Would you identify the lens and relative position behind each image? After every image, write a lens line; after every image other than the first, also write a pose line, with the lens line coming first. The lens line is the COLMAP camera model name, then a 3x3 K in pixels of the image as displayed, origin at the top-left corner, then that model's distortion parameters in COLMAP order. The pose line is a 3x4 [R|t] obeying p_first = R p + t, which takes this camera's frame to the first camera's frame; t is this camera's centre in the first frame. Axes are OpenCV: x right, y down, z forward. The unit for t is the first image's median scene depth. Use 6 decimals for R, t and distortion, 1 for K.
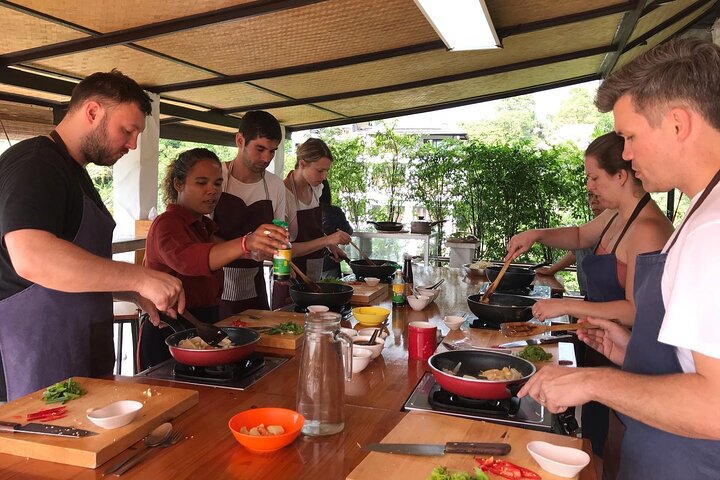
lens RADIAL K [[592.5, 0, 354.8], [0, 592.5, 226.7], [0, 0, 1]] dist [0.024150, -0.018603]
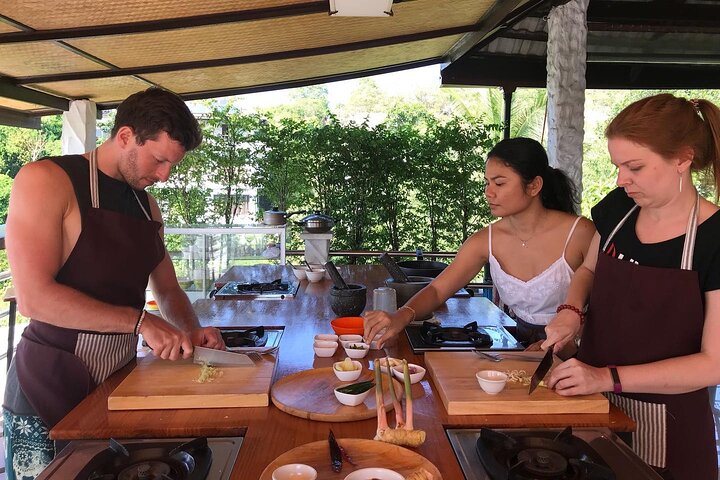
lens RADIAL K [[592.5, 0, 354.5], [0, 592.5, 219.3], [0, 0, 1]] dist [0.024150, -0.018603]
pose [[0.941991, -0.043287, 0.332834, -0.087096], [0.040022, 0.999060, 0.016664, -0.010259], [-0.333242, -0.002377, 0.942838, 0.139667]]
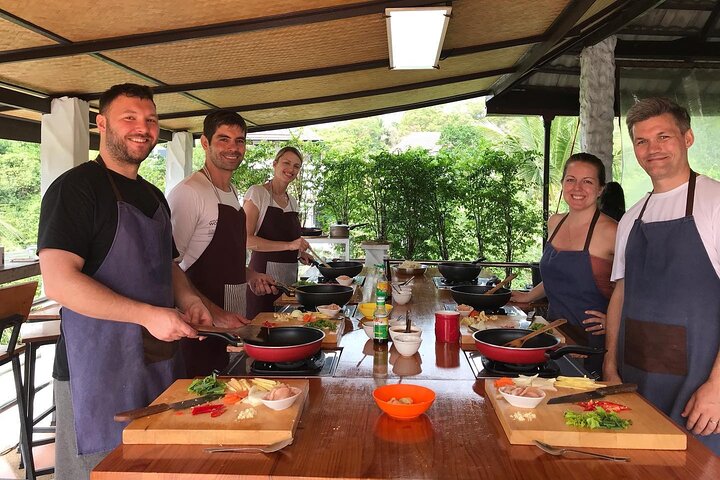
lens RADIAL K [[592.5, 0, 353.7], [0, 592.5, 221.5], [0, 0, 1]] dist [0.024150, -0.018603]
pose [[0.969105, -0.028650, 0.244981, -0.147546], [0.033139, 0.999350, -0.014222, -0.000568], [-0.244414, 0.021901, 0.969424, -0.034260]]
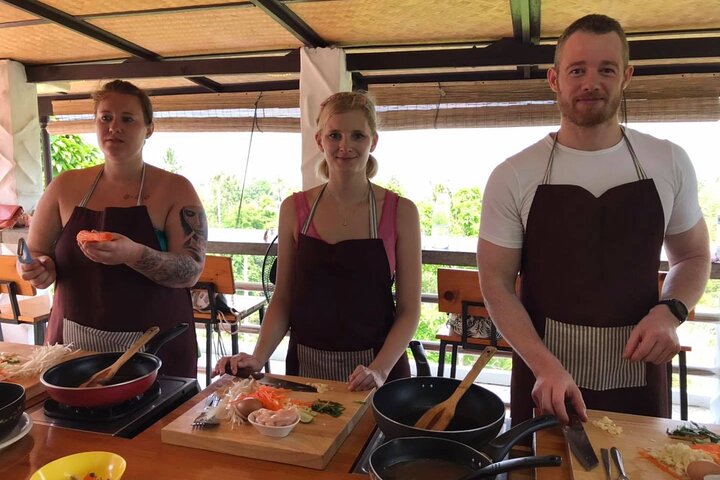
lens RADIAL K [[592.5, 0, 394.1], [0, 592.5, 236.8], [0, 0, 1]] dist [0.024150, -0.018603]
pose [[0.037360, 0.112181, -0.992985, 0.229959], [-0.074853, 0.991202, 0.109163, -0.049799], [0.996495, 0.070249, 0.045428, 0.588521]]
